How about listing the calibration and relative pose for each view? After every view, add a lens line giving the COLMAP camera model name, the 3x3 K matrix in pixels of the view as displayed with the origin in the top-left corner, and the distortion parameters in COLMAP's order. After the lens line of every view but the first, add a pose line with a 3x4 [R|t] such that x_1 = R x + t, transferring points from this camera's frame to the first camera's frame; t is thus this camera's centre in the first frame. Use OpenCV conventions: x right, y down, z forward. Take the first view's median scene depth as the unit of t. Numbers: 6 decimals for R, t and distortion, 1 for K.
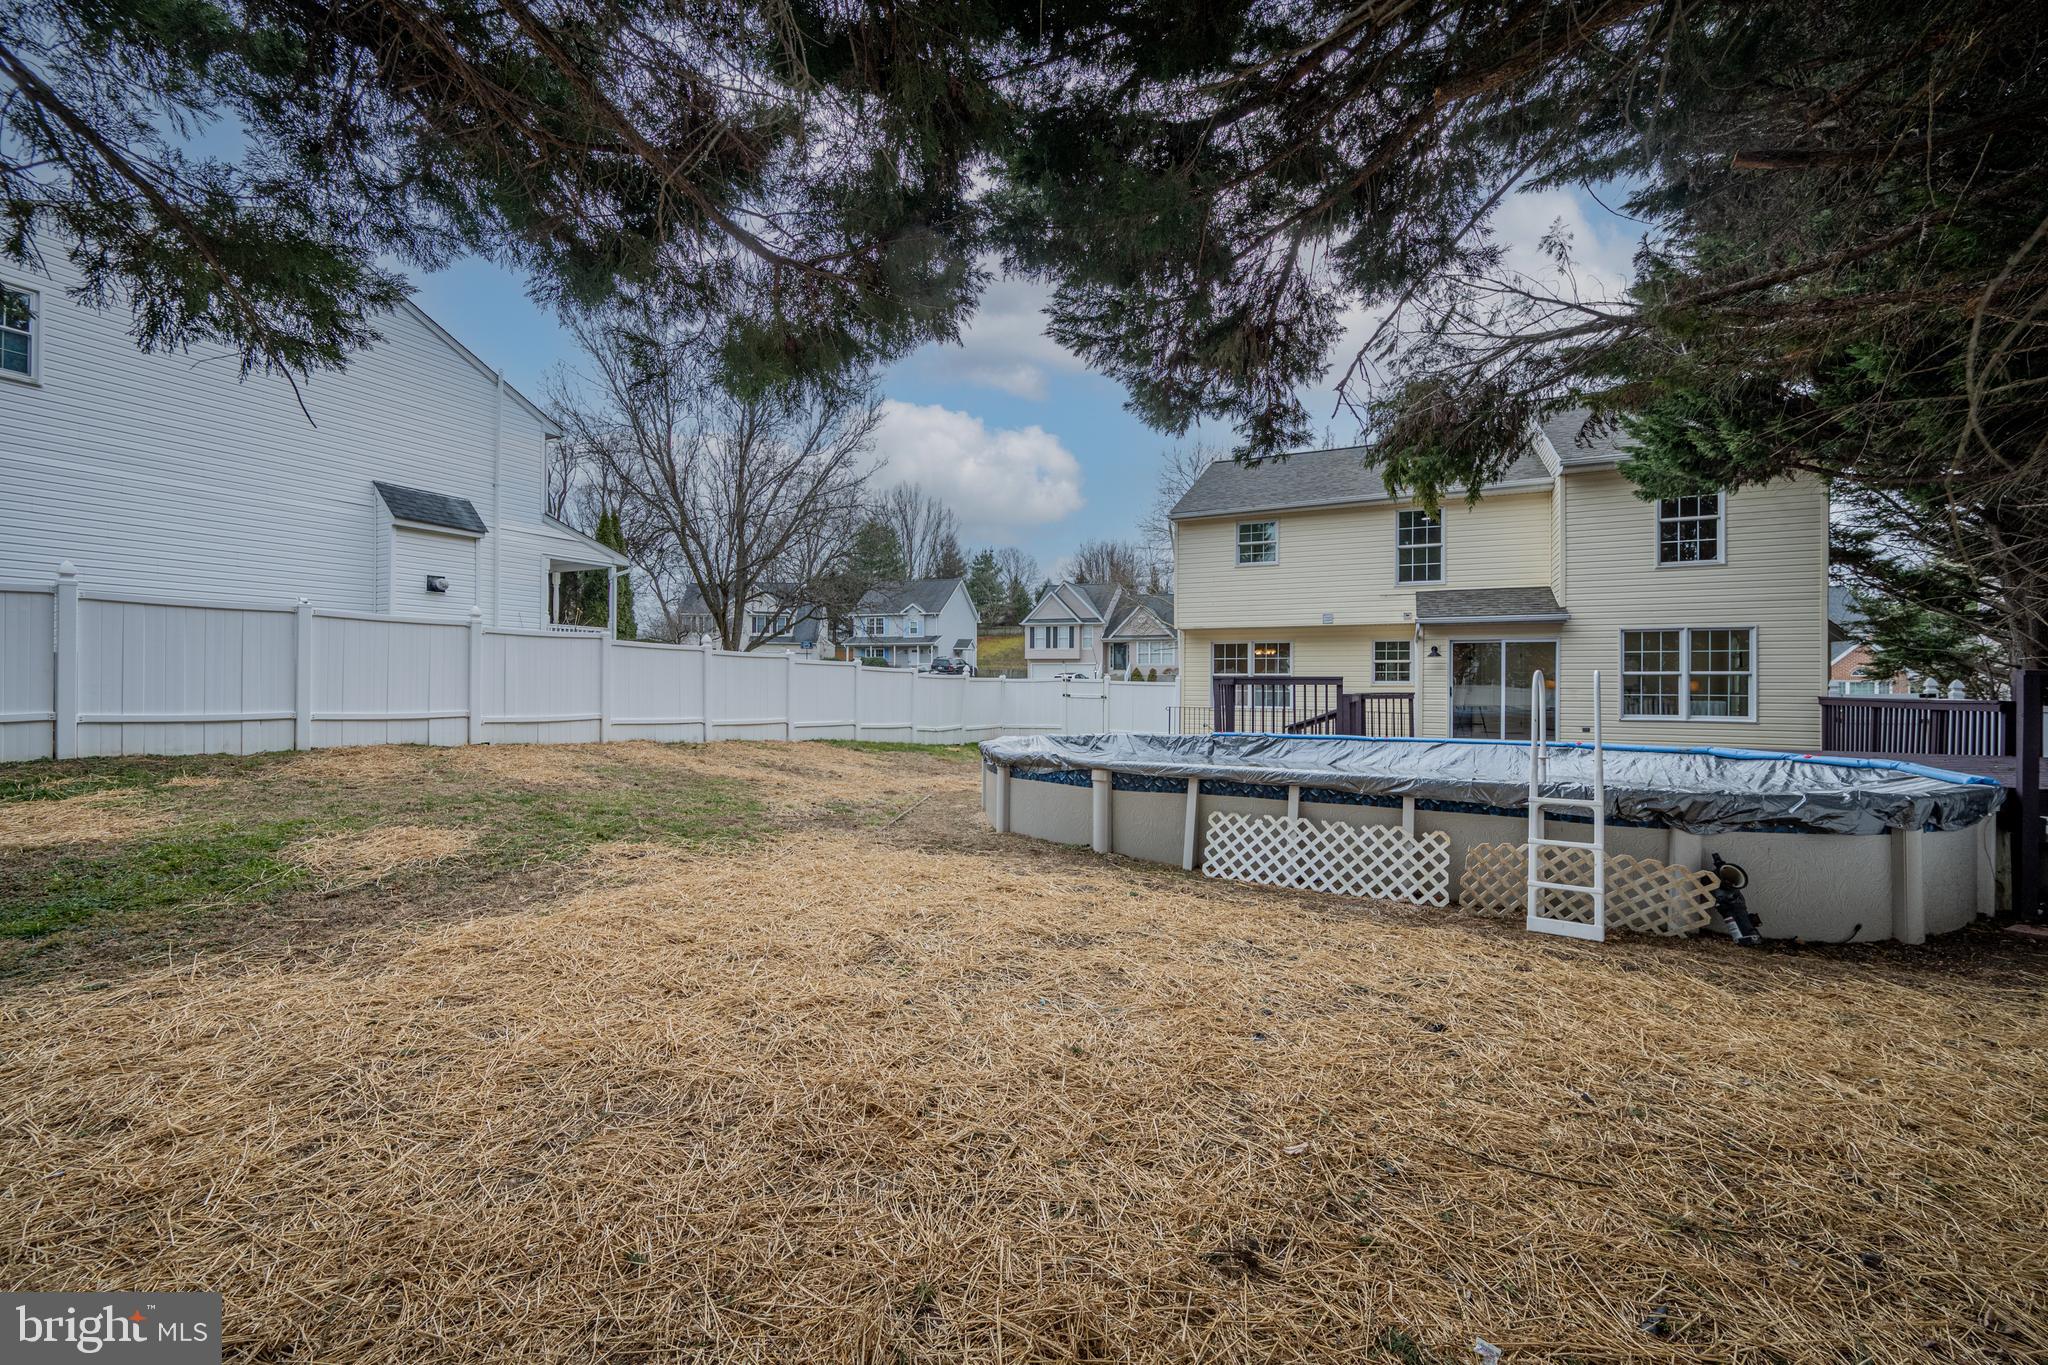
lens RADIAL K [[801.9, 0, 1021.2], [0, 801.9, 685.1], [0, 0, 1]] dist [-0.000754, -0.000029]
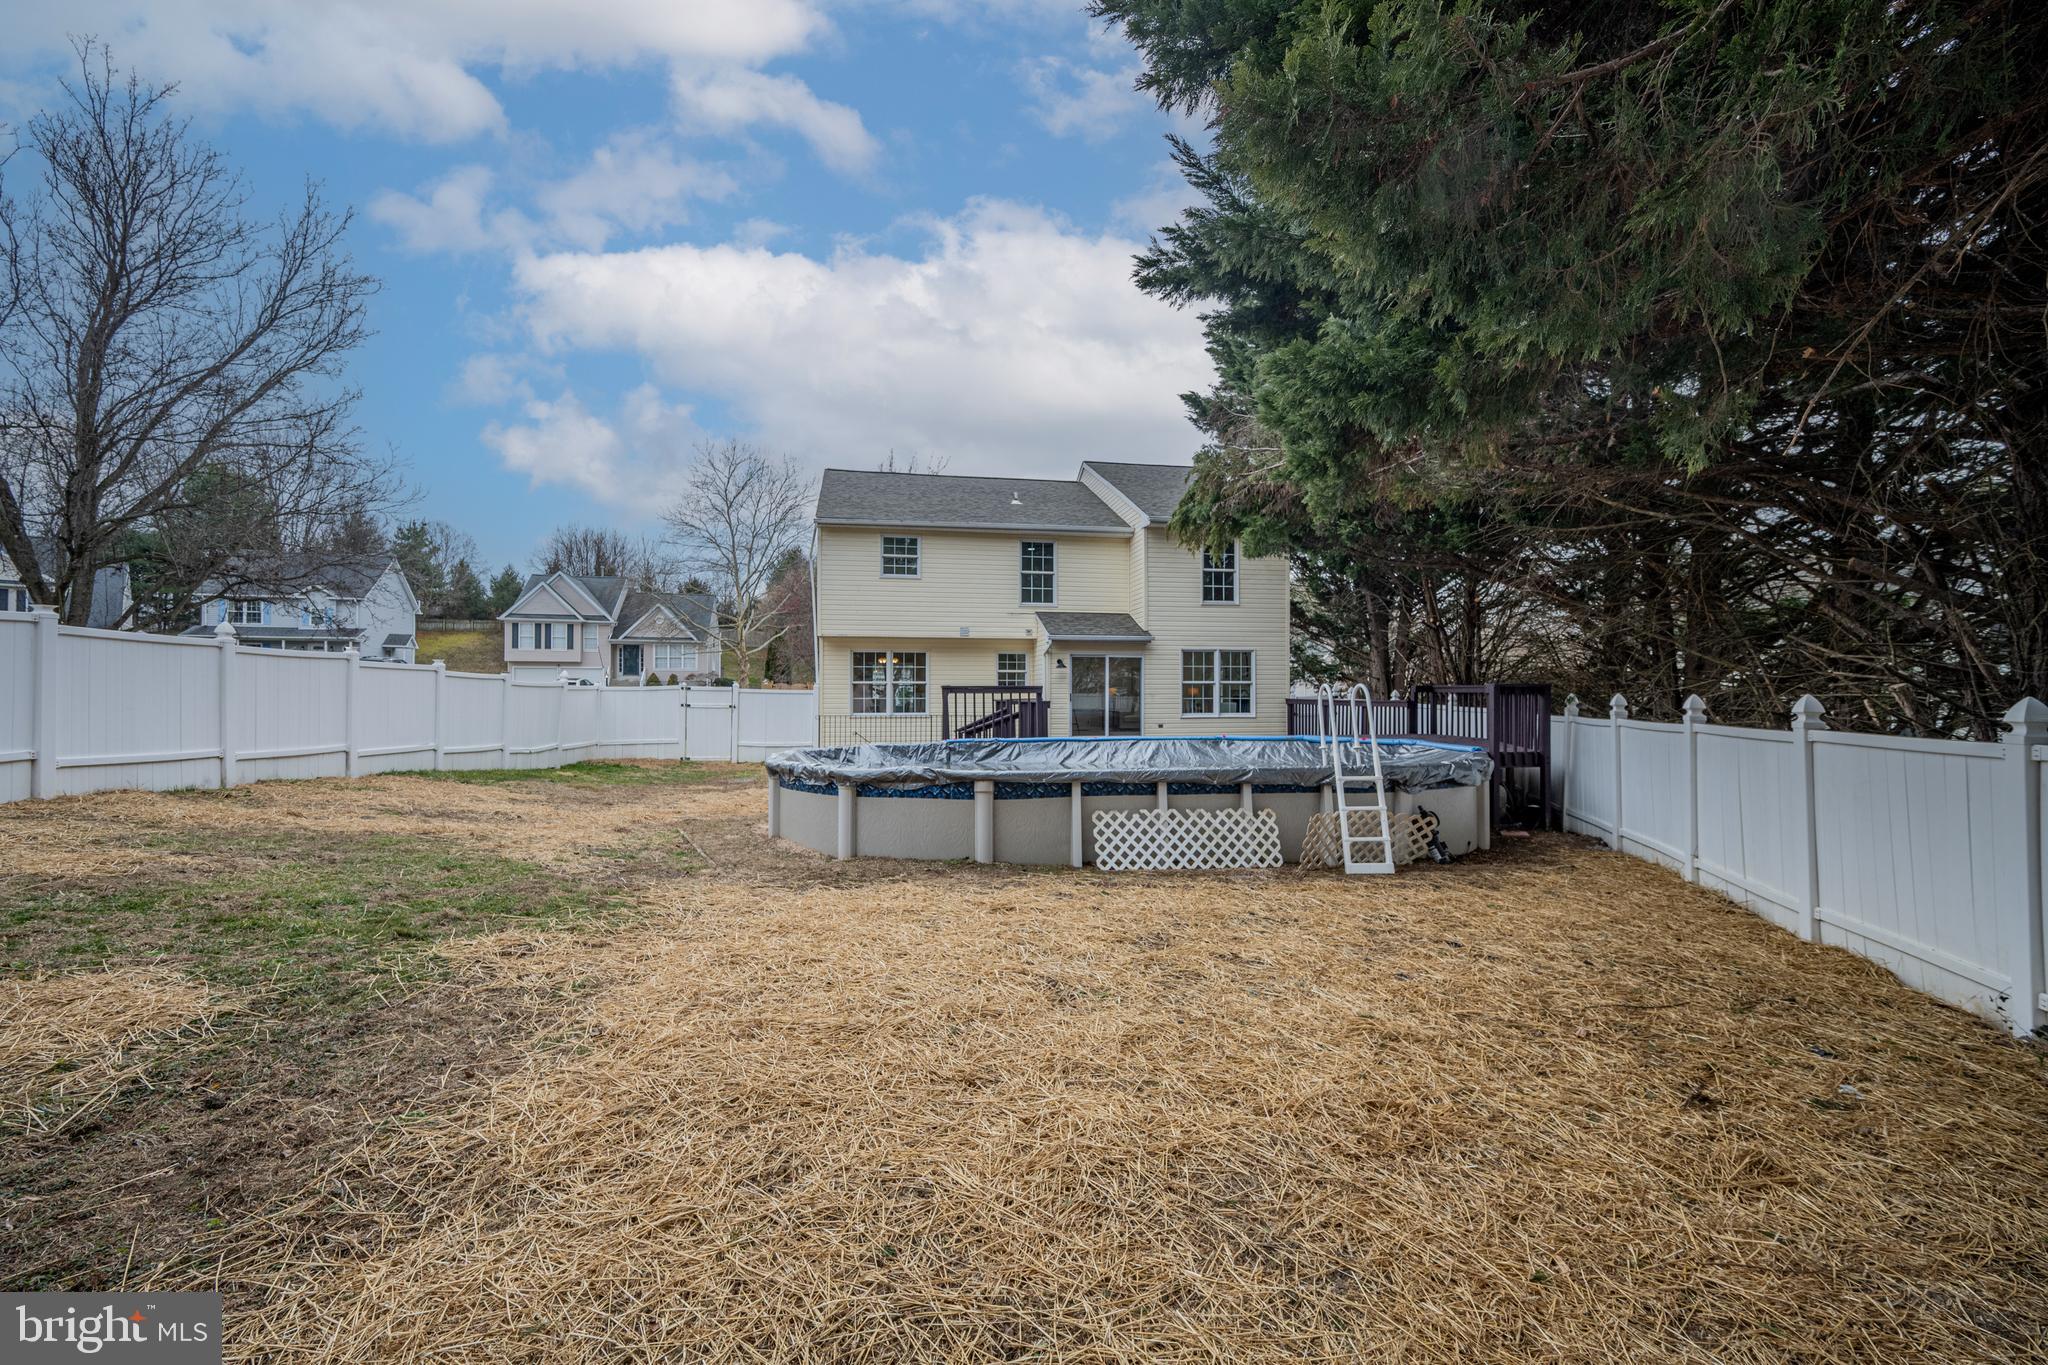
lens RADIAL K [[801.9, 0, 1021.2], [0, 801.9, 685.1], [0, 0, 1]] dist [-0.000754, -0.000029]
pose [[0.808678, -0.001063, 0.588251, -0.434329], [0.004995, 0.999975, -0.005059, -0.008815], [-0.588231, 0.007029, 0.808663, 0.151337]]
